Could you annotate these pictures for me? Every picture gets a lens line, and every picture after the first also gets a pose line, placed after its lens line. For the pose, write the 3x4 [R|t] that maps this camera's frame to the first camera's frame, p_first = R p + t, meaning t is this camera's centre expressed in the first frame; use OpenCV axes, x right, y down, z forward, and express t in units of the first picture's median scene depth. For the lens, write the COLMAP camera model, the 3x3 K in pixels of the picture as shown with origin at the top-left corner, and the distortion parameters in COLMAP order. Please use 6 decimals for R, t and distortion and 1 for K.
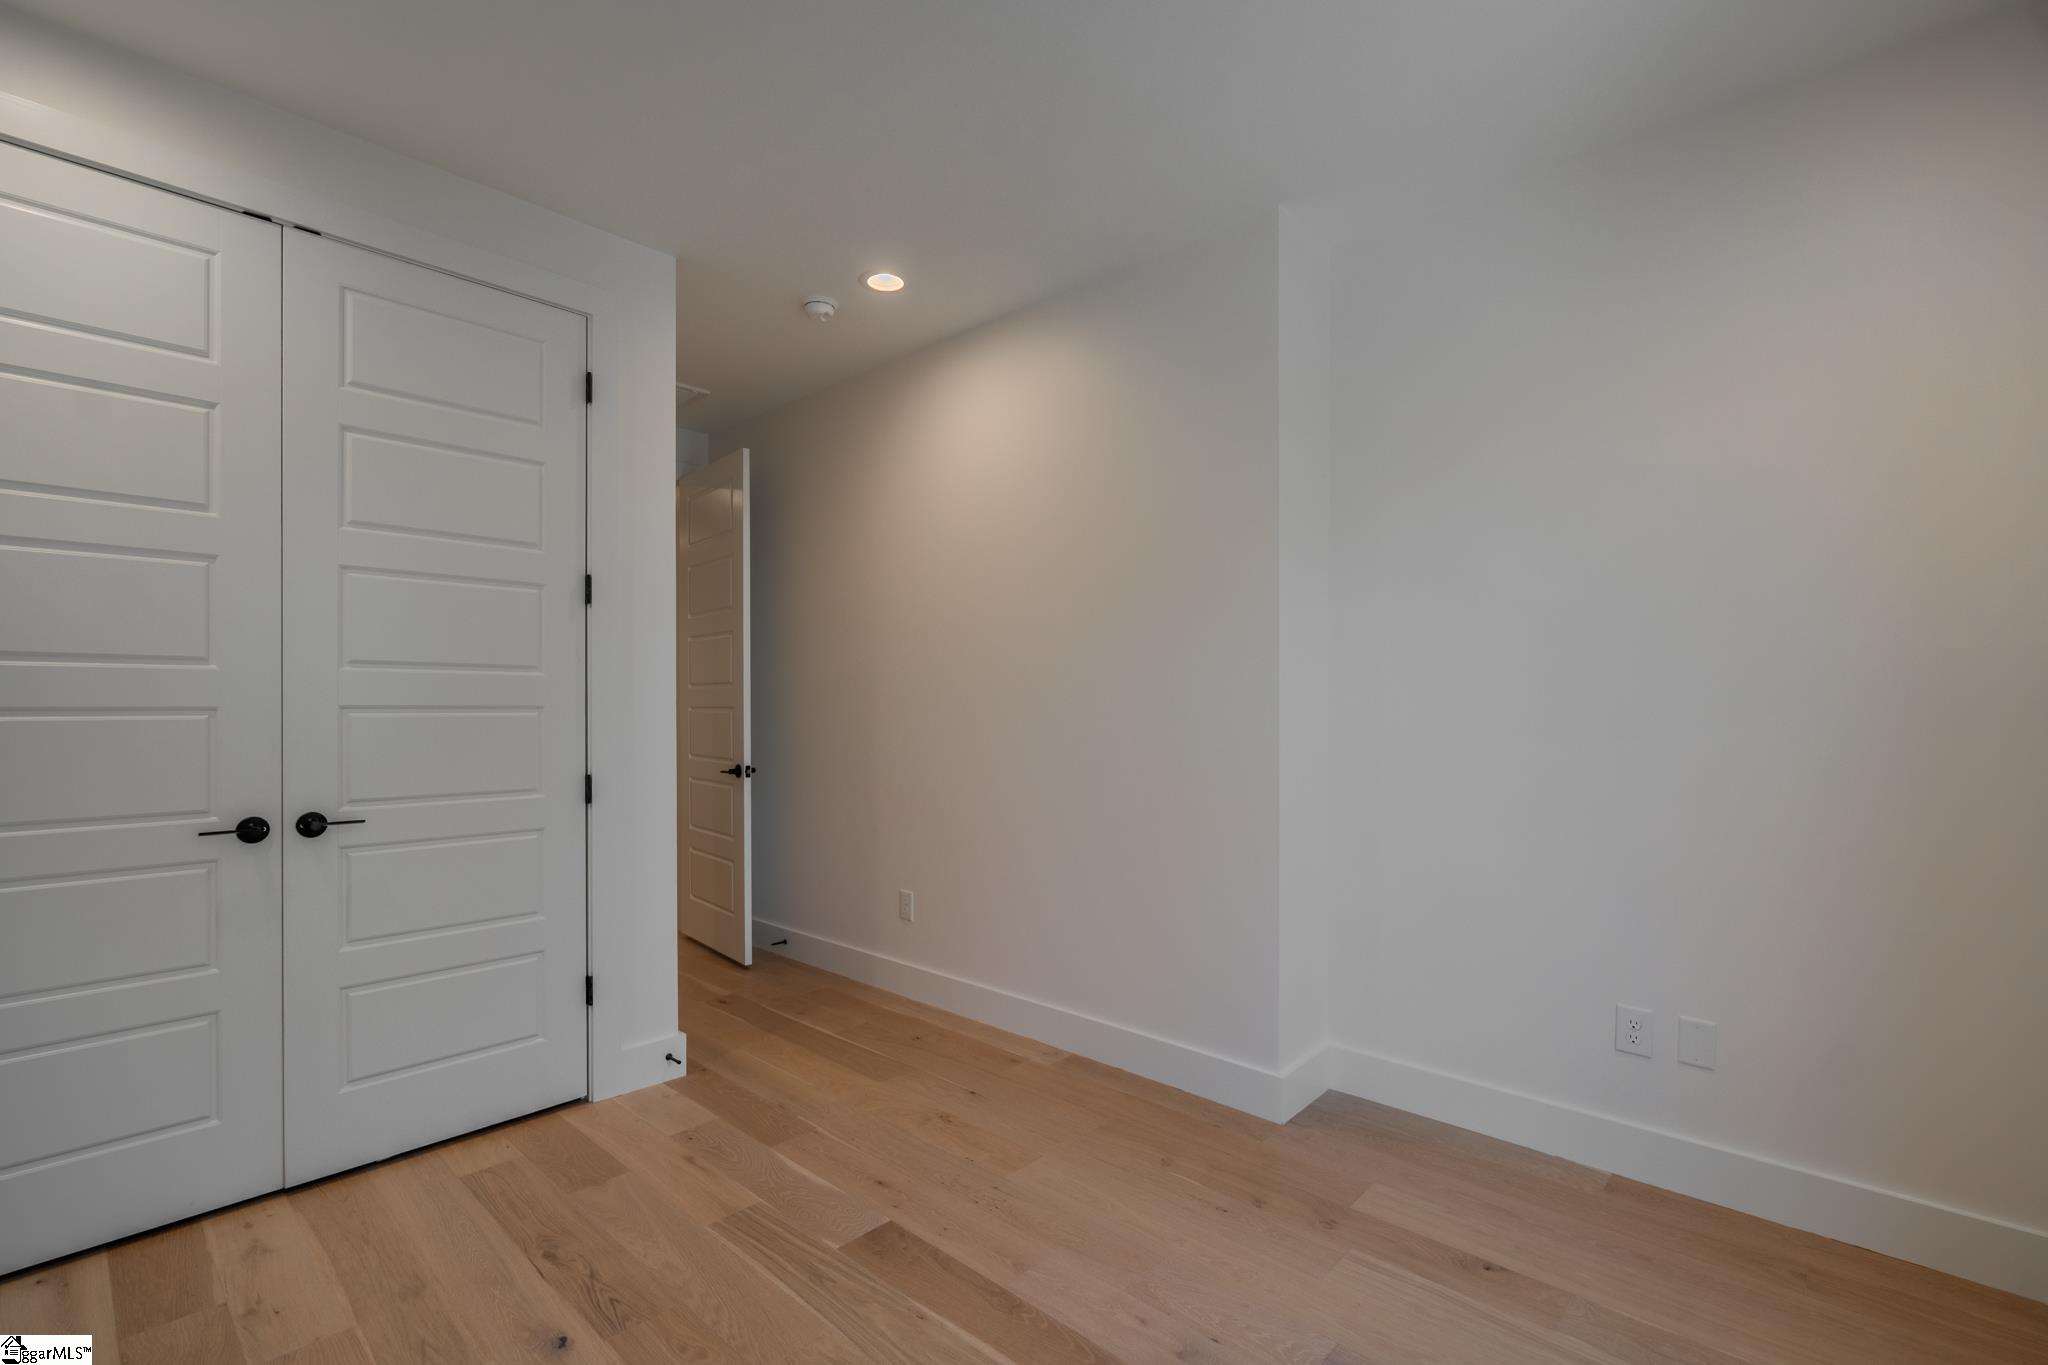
lens RADIAL K [[938.3, 0, 1018.2], [0, 938.3, 691.1], [0, 0, 1]] dist [-0.004611, 0.000174]
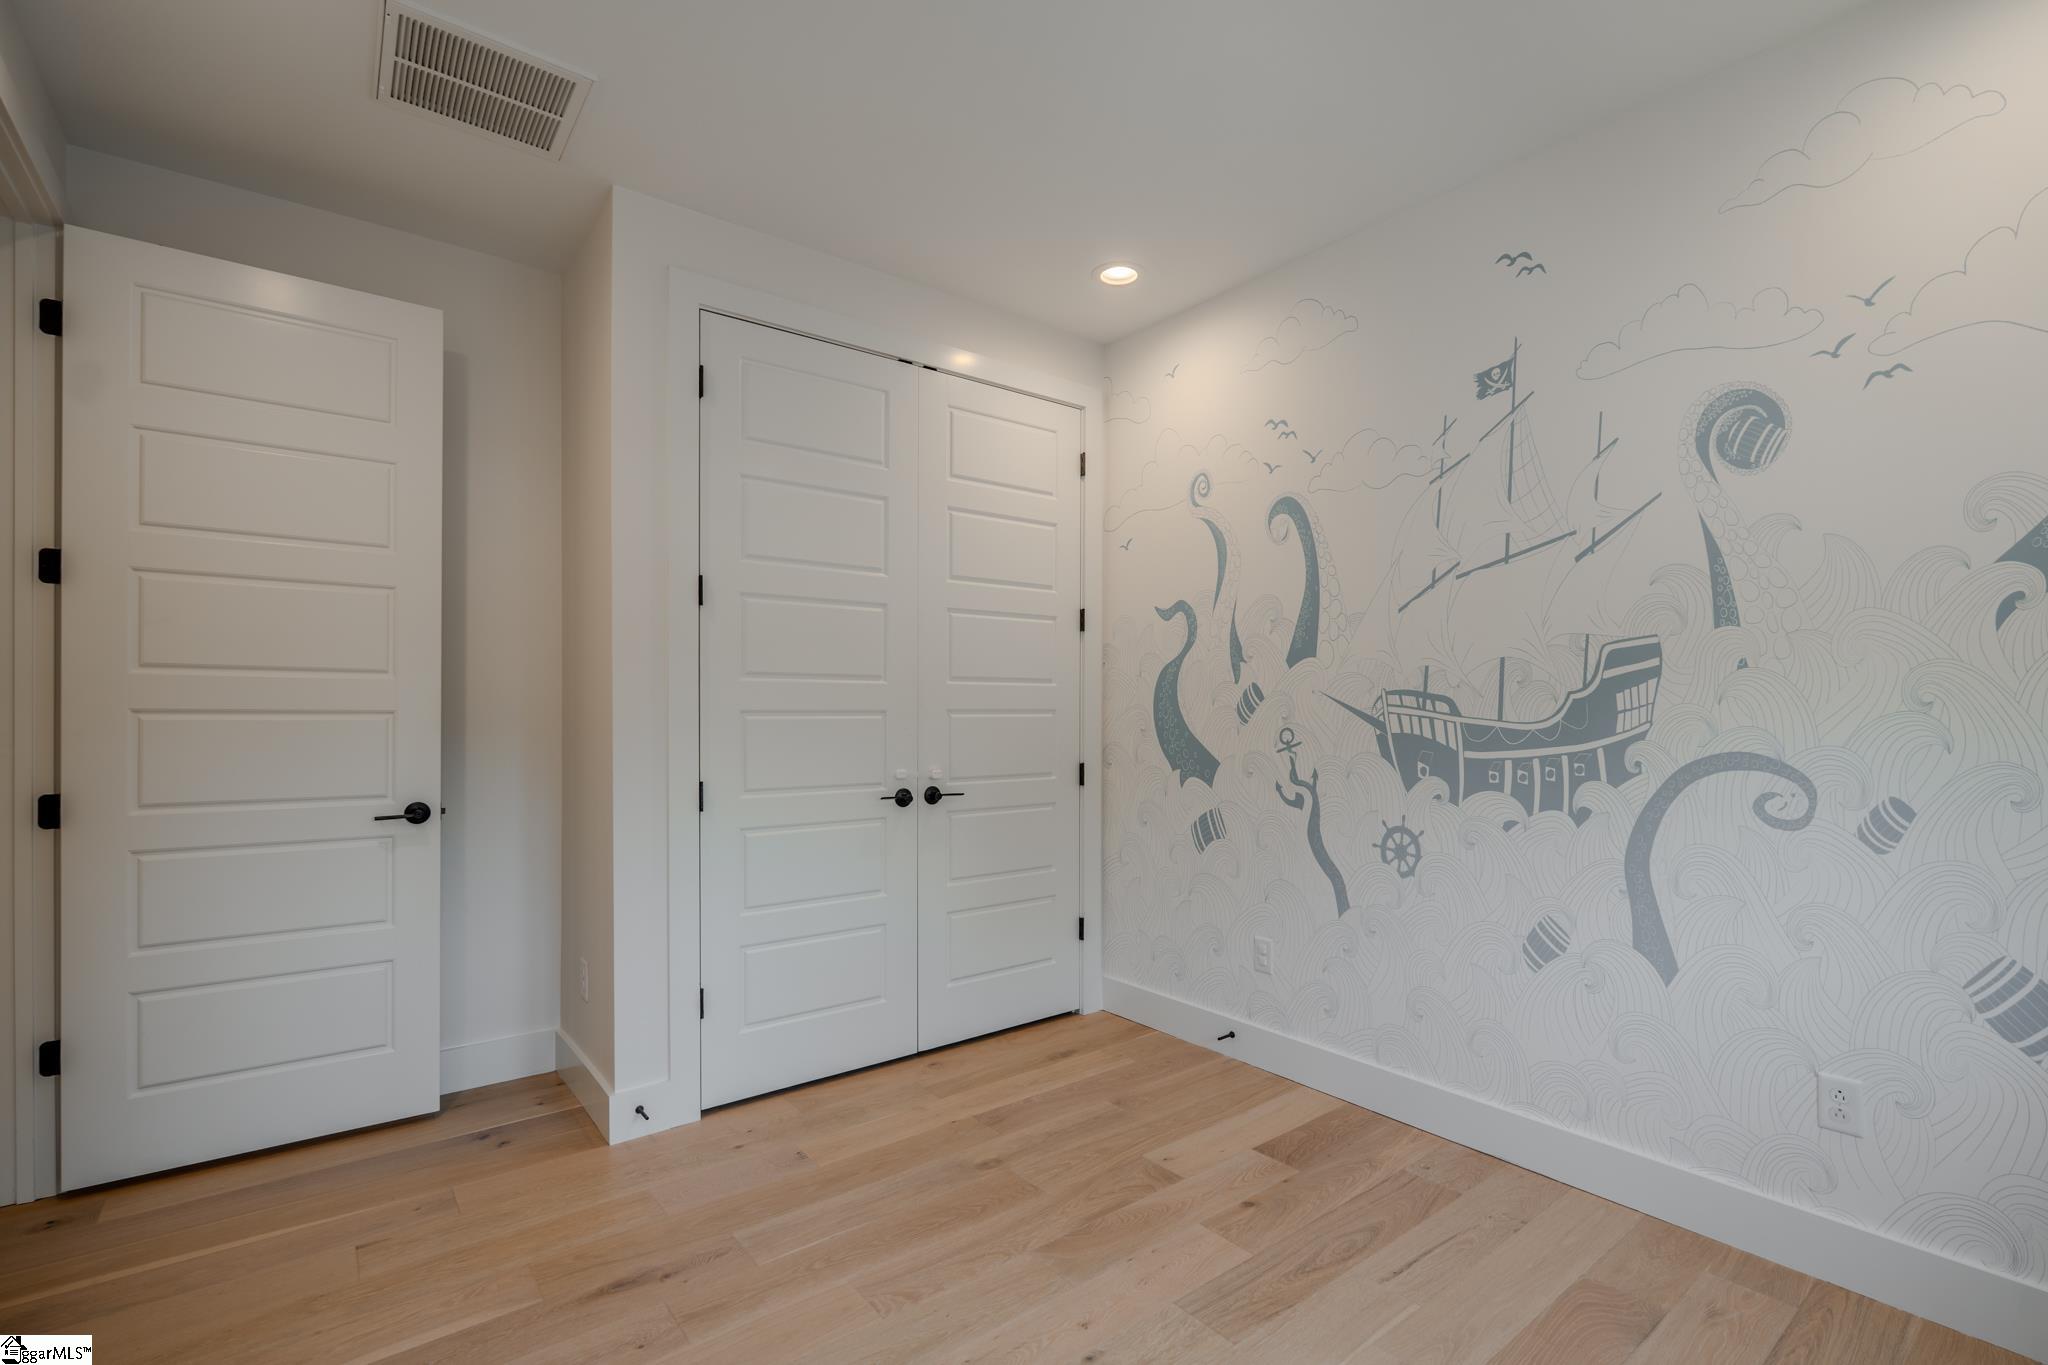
lens RADIAL K [[938.3, 0, 1094.1], [0, 938.3, 710.0], [0, 0, 1]] dist [-0.004611, 0.000174]
pose [[0.990505, -0.001648, -0.137469, -0.272684], [0.003799, 0.999874, 0.015381, -0.003572], [0.137426, -0.015758, 0.990387, -0.294926]]
